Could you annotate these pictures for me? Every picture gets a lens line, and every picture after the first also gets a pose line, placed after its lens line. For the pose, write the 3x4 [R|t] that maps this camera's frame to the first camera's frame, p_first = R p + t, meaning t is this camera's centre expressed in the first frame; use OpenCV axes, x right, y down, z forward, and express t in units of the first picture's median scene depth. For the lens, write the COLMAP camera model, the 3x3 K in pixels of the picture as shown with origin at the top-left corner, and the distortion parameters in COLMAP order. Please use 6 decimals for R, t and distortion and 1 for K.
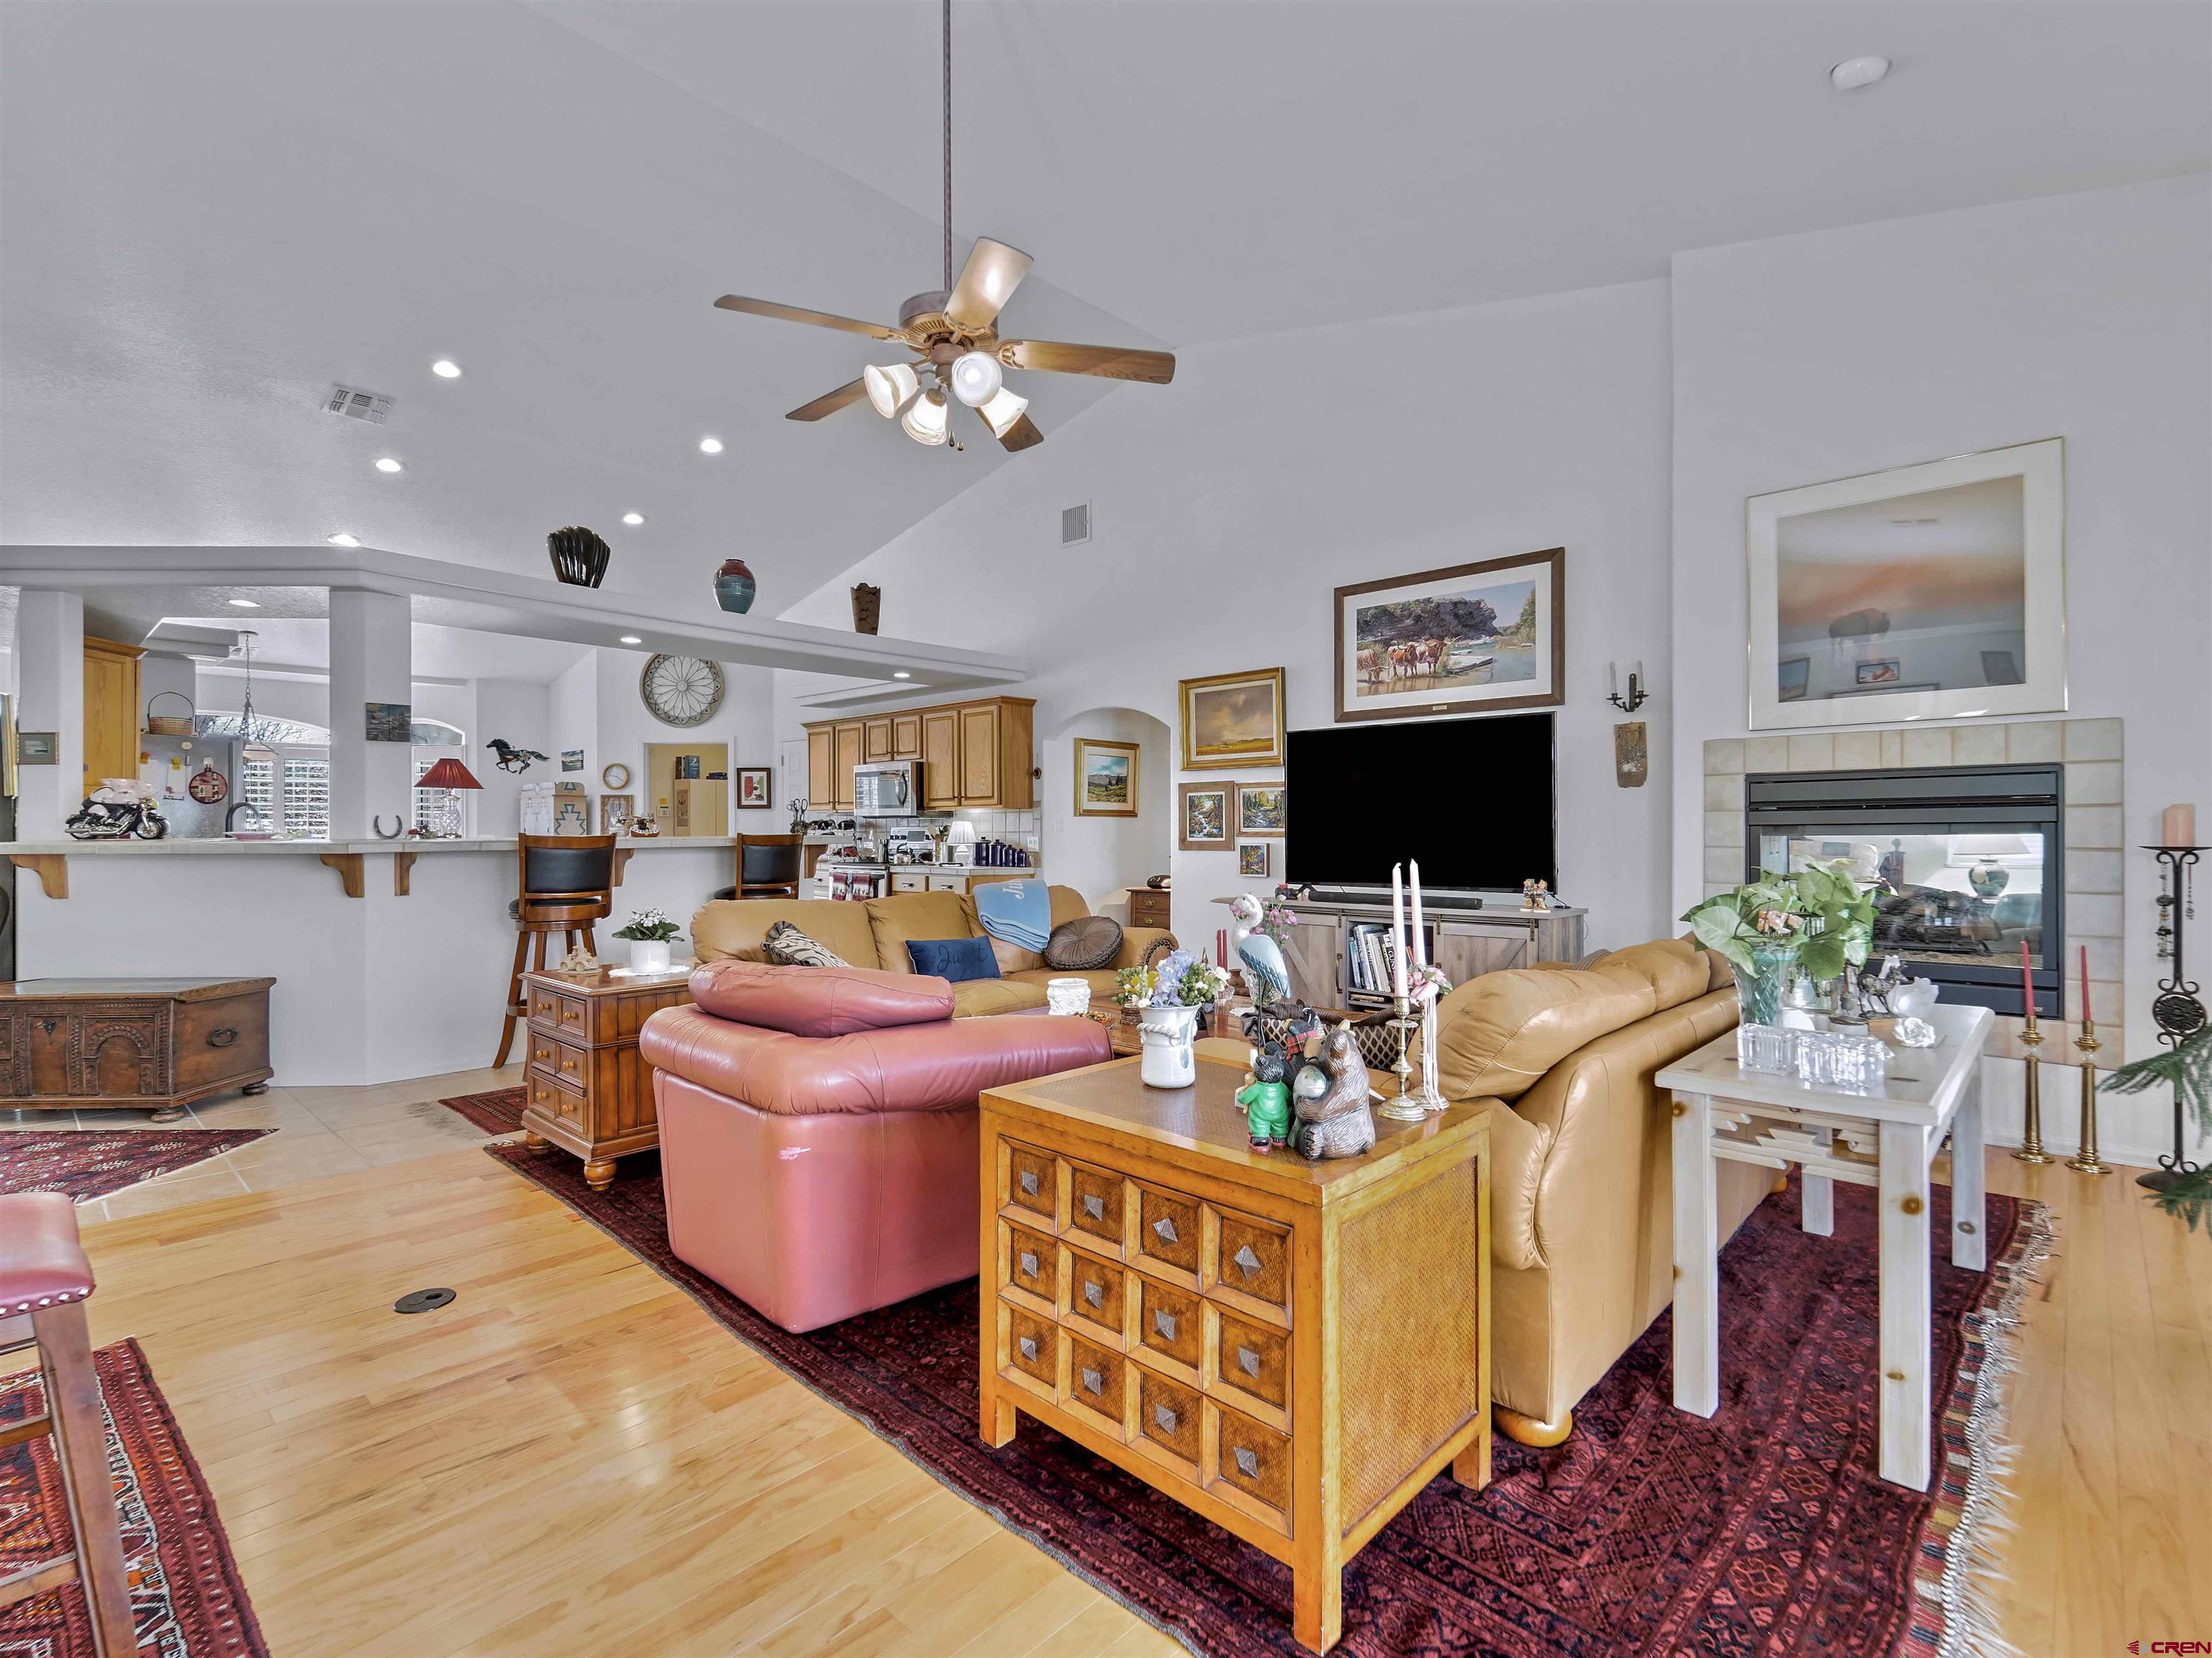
lens RADIAL K [[1047.4, 0, 1106.0], [0, 1047.4, 829.0], [0, 0, 1]] dist [0.000733, -0.000044]
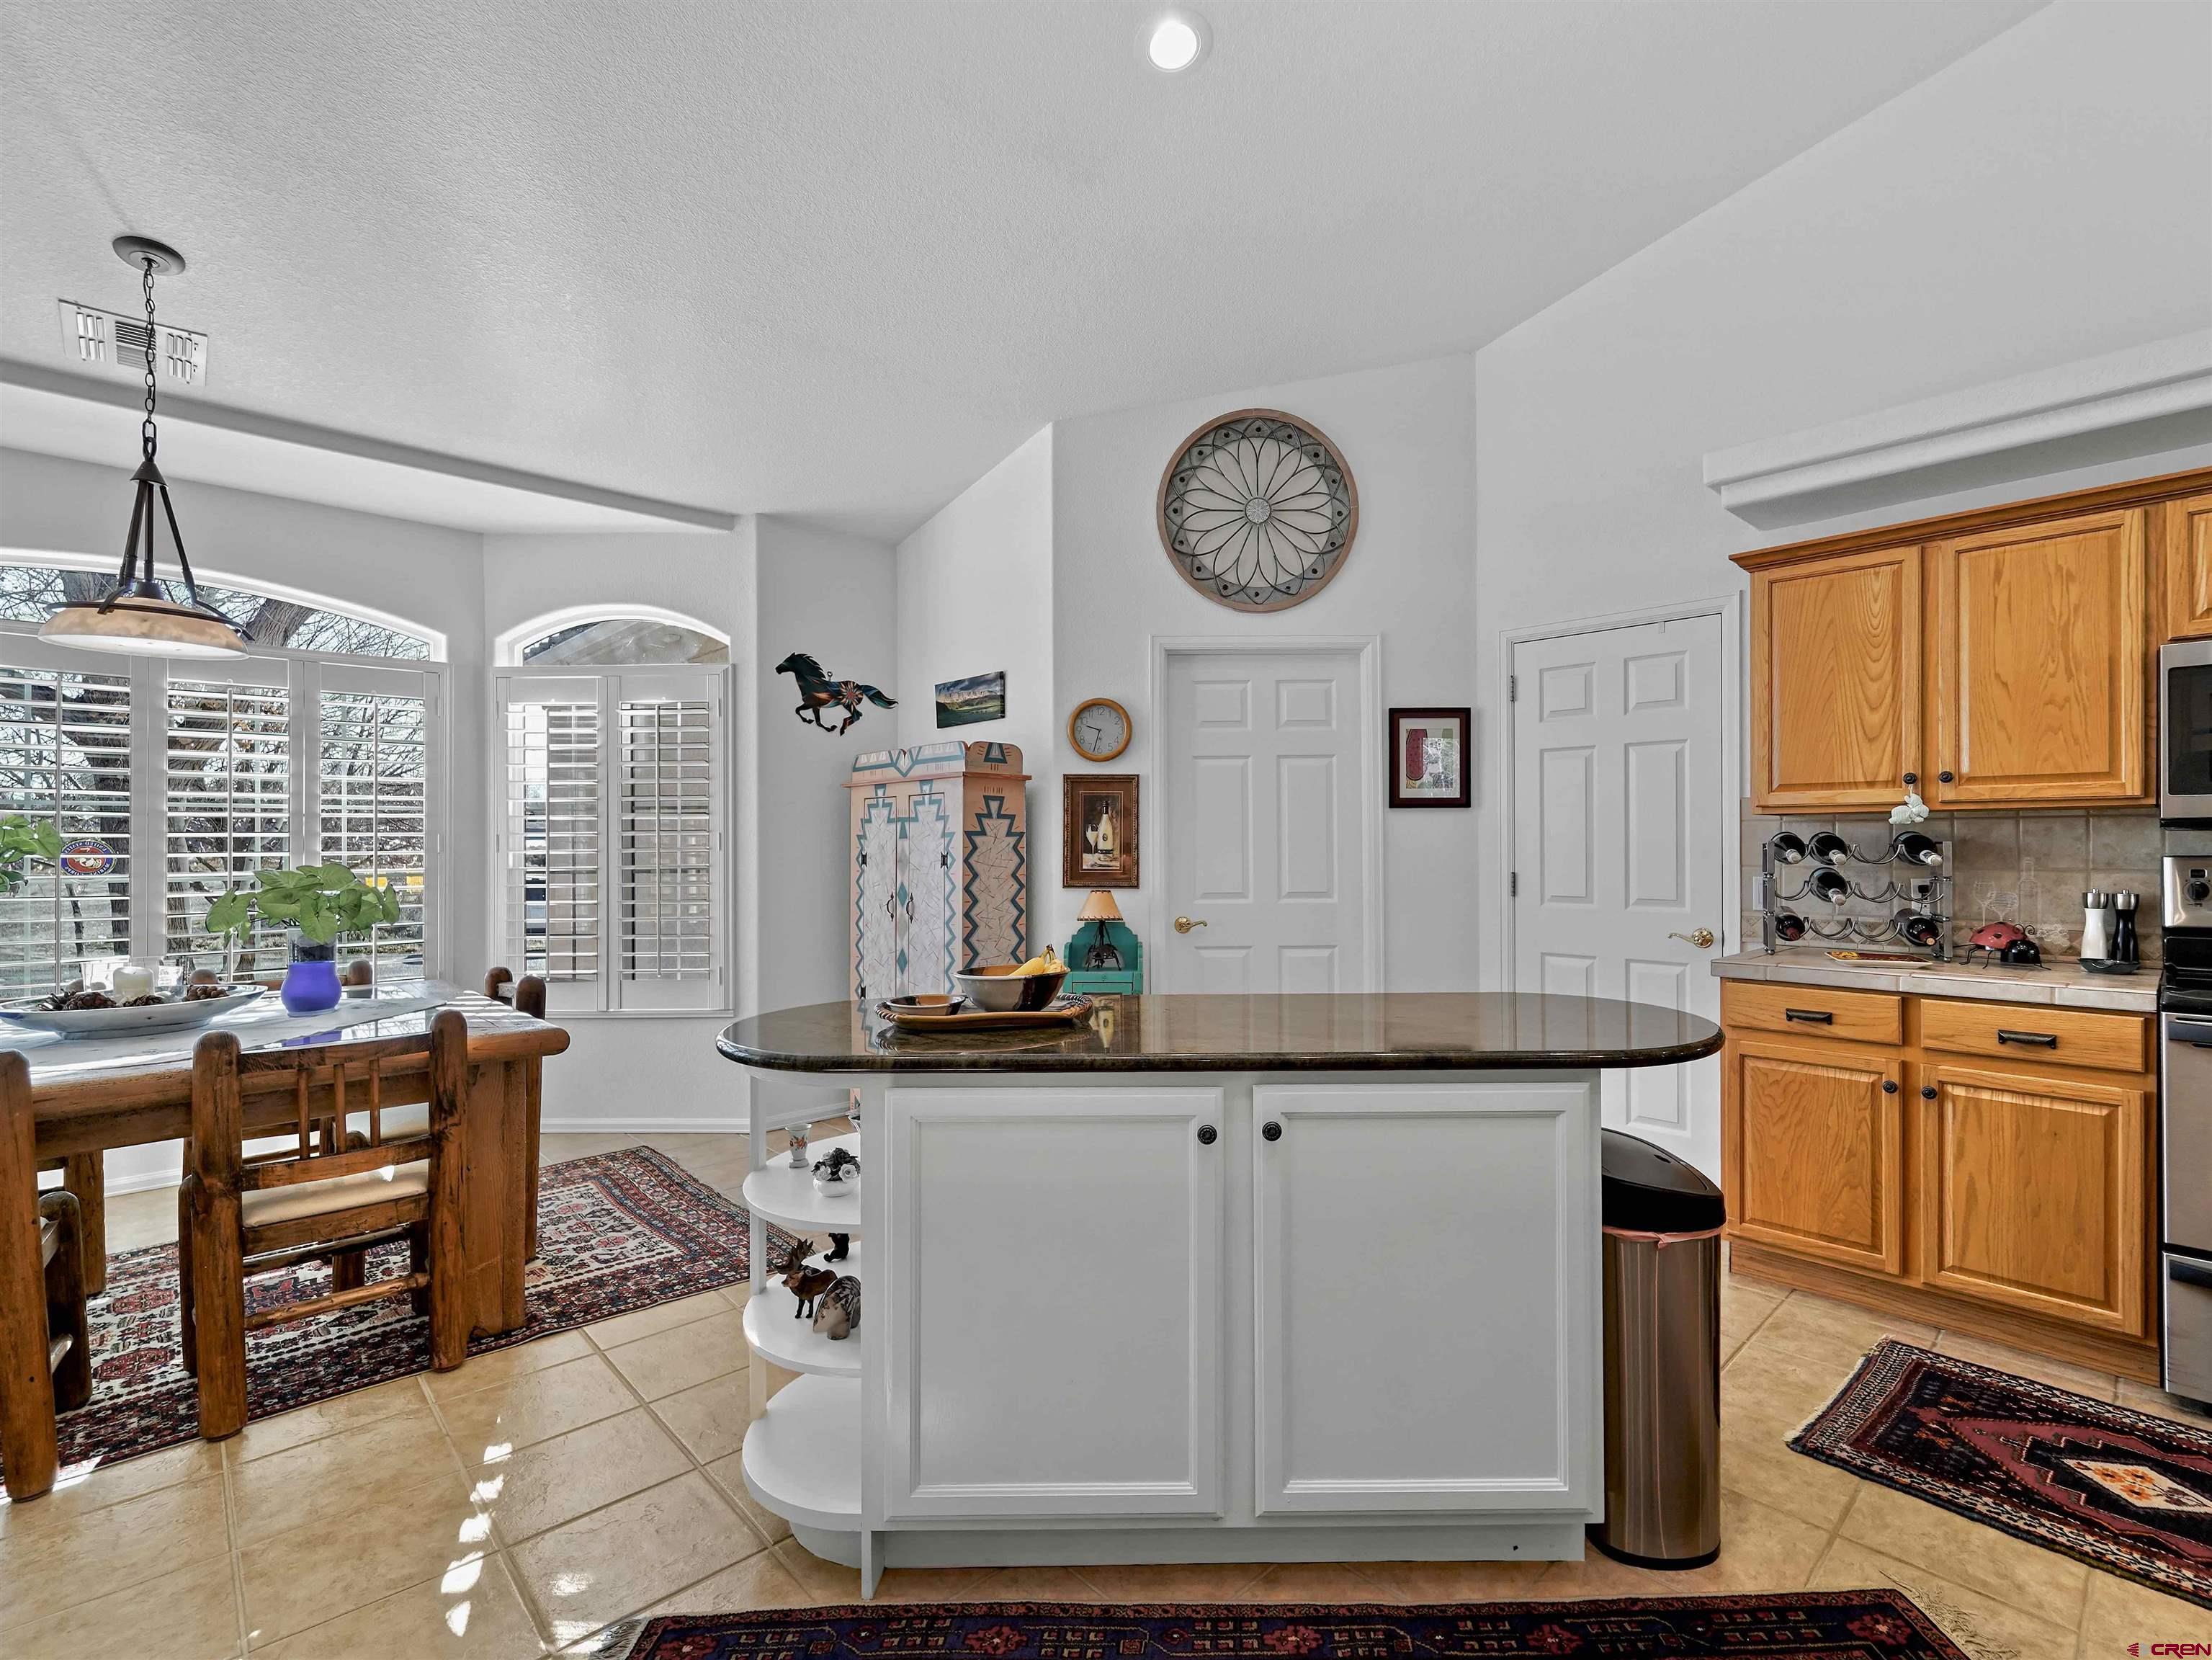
lens RADIAL K [[1017.1, 0, 1194.2], [0, 1017.1, 847.5], [0, 0, 1]] dist [0.000576, 0.000492]
pose [[0.999664, -0.000650, -0.025900, -0.728526], [0.000717, 0.999996, 0.002575, -0.008080], [0.025898, -0.002593, 0.999661, 1.038066]]
